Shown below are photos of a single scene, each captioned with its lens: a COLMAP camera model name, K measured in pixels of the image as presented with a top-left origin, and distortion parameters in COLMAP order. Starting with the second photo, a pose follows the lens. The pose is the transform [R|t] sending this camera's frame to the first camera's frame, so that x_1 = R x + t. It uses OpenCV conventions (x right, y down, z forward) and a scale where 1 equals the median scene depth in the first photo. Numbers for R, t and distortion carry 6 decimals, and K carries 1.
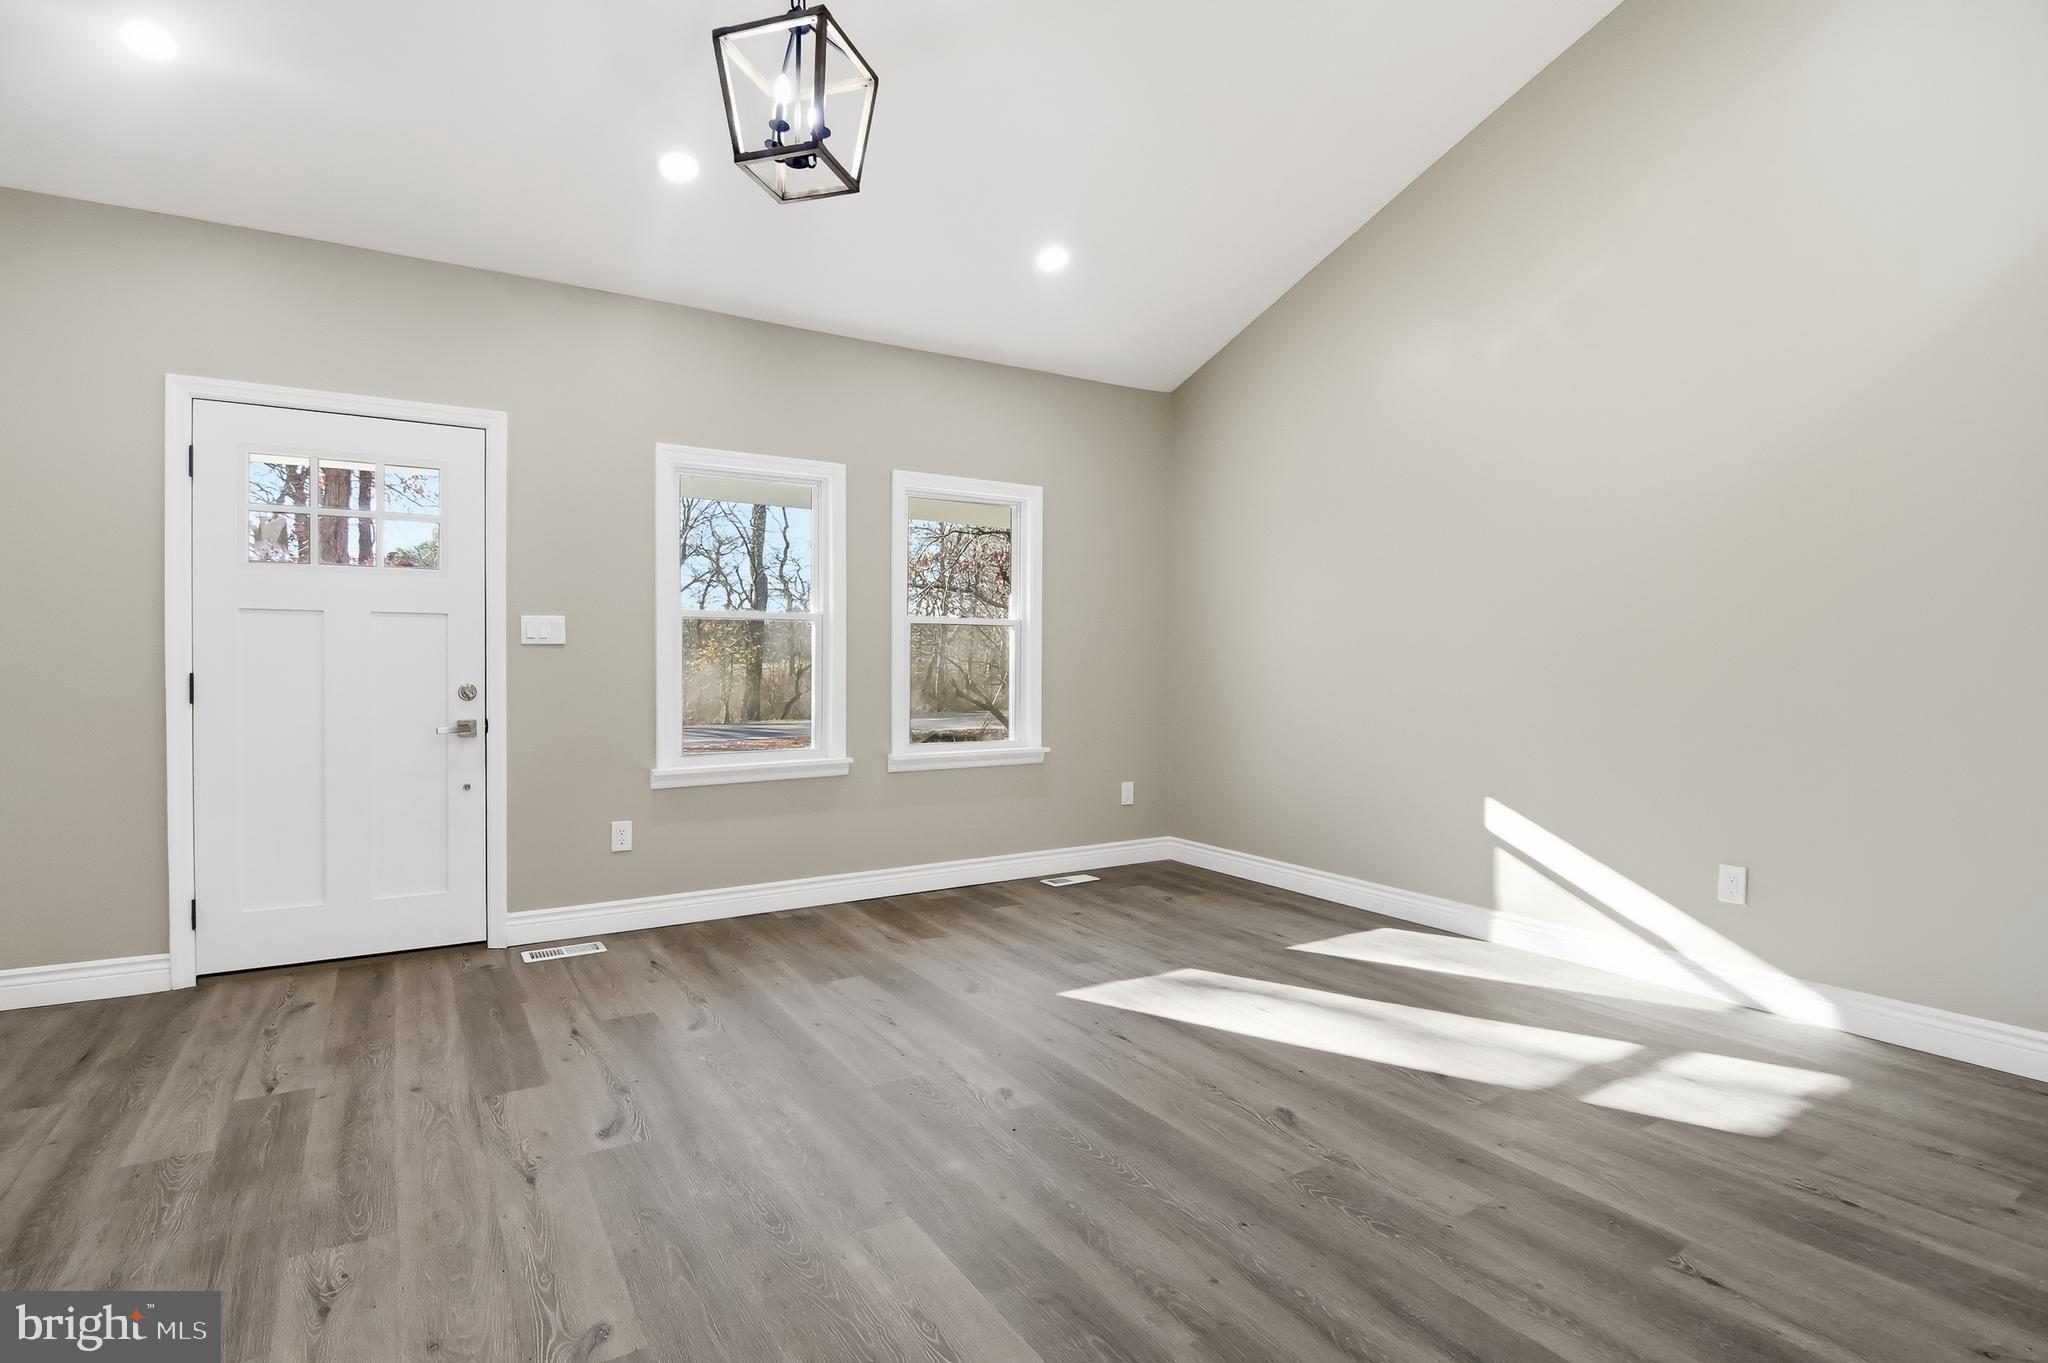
lens RADIAL K [[996.1, 0, 1024.9], [0, 996.1, 672.7], [0, 0, 1]] dist [-0.007461, -0.000909]
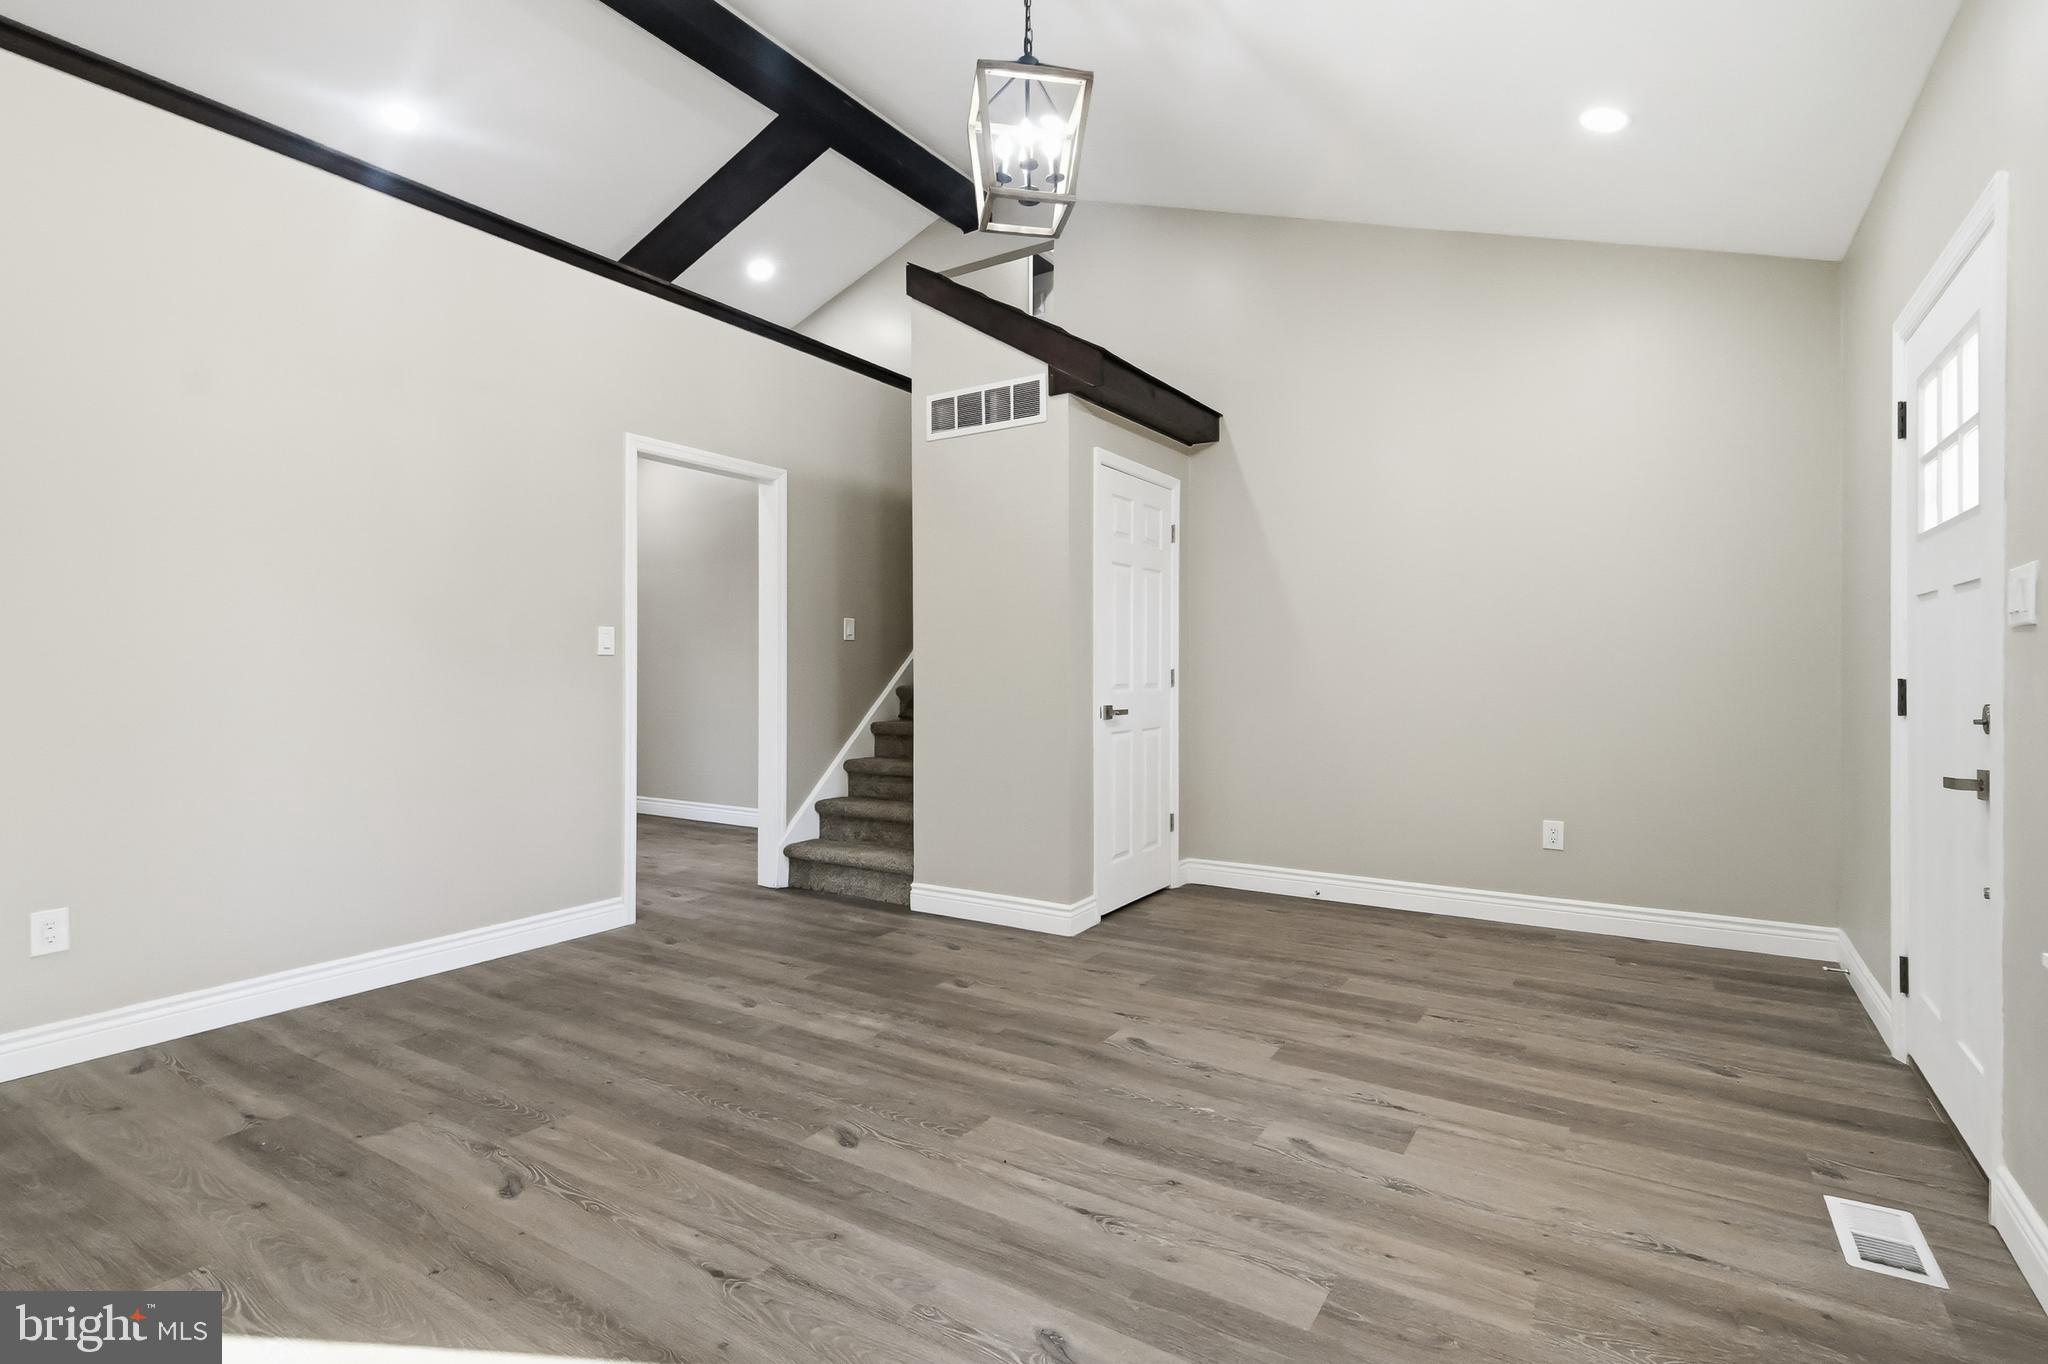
lens RADIAL K [[996.1, 0, 1024.9], [0, 996.1, 673.2], [0, 0, 1]] dist [-0.007461, -0.000909]
pose [[-0.908581, -0.002871, -0.417699, 0.218753], [-0.008049, 0.999911, 0.010634, -0.011569], [0.417631, 0.013024, -0.908523, 1.957173]]
